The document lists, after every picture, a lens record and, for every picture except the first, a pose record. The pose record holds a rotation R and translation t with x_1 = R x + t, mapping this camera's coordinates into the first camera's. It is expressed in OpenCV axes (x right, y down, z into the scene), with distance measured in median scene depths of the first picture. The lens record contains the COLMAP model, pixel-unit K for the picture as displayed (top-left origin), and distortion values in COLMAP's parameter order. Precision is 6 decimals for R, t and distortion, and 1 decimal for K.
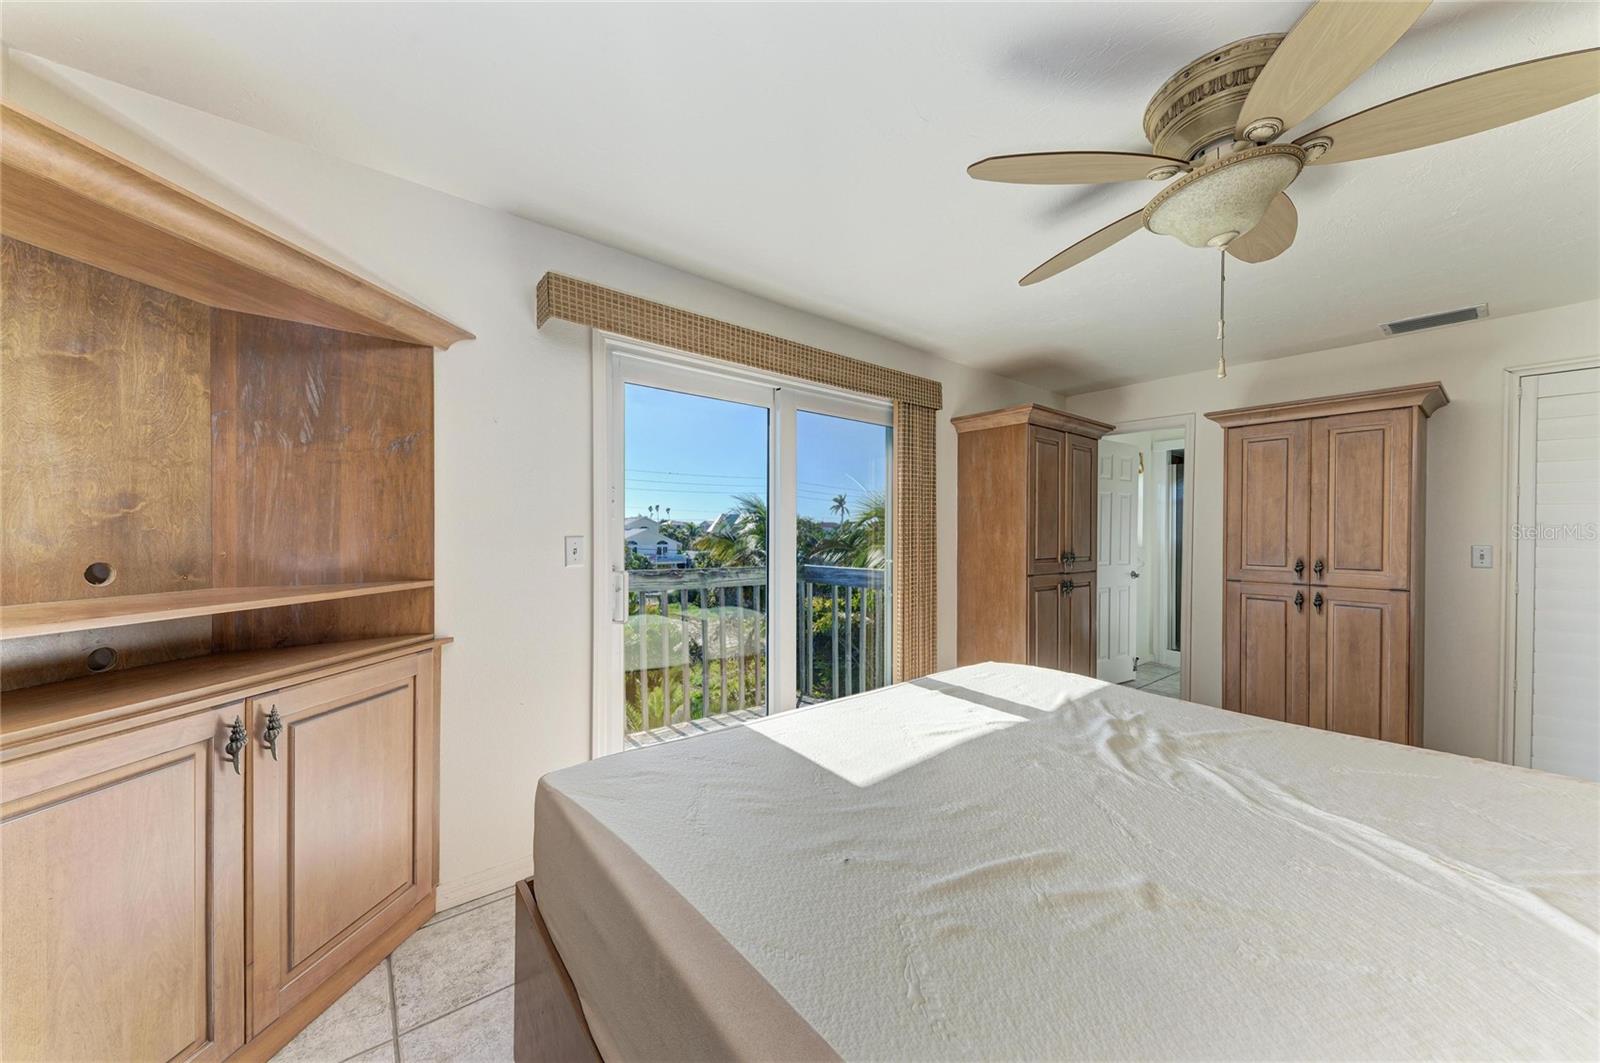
lens RADIAL K [[568.9, 0, 795.4], [0, 568.9, 534.2], [0, 0, 1]] dist [0.018141, -0.005759]
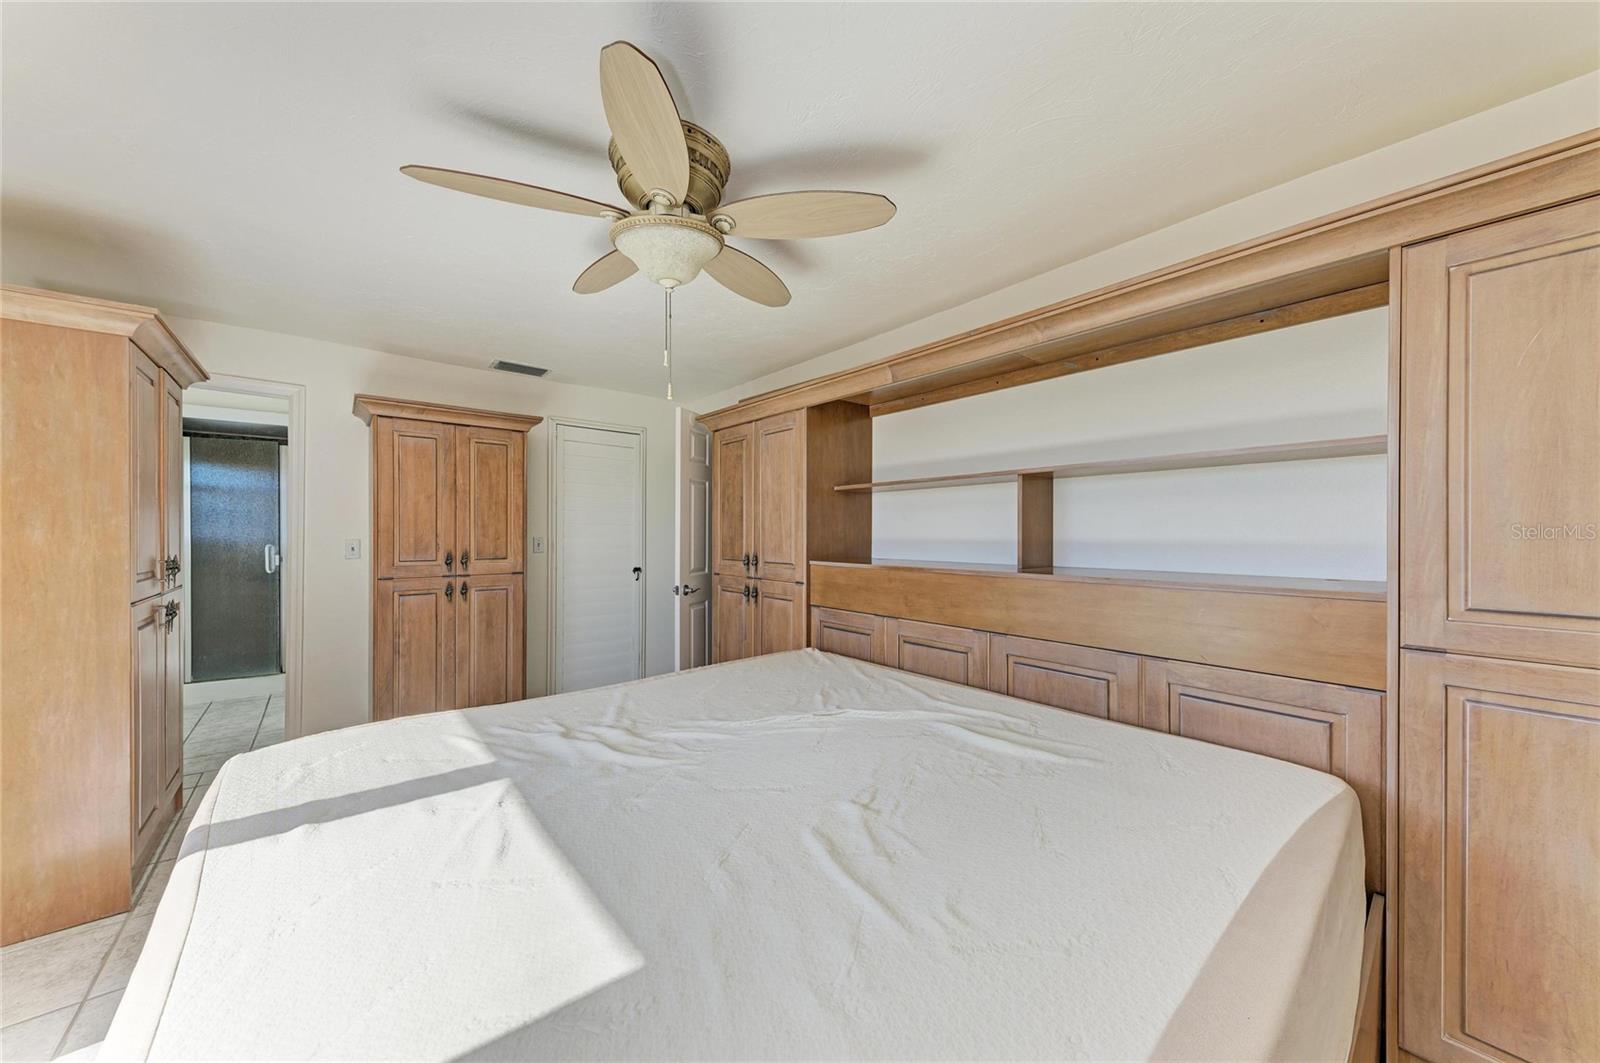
lens RADIAL K [[568.9, 0, 795.4], [0, 568.9, 534.2], [0, 0, 1]] dist [0.018141, -0.005759]
pose [[-0.043629, -0.014978, 0.998935, -0.224426], [0.001583, 0.999885, 0.015062, -0.006708], [-0.999047, 0.002239, -0.043601, 0.398685]]
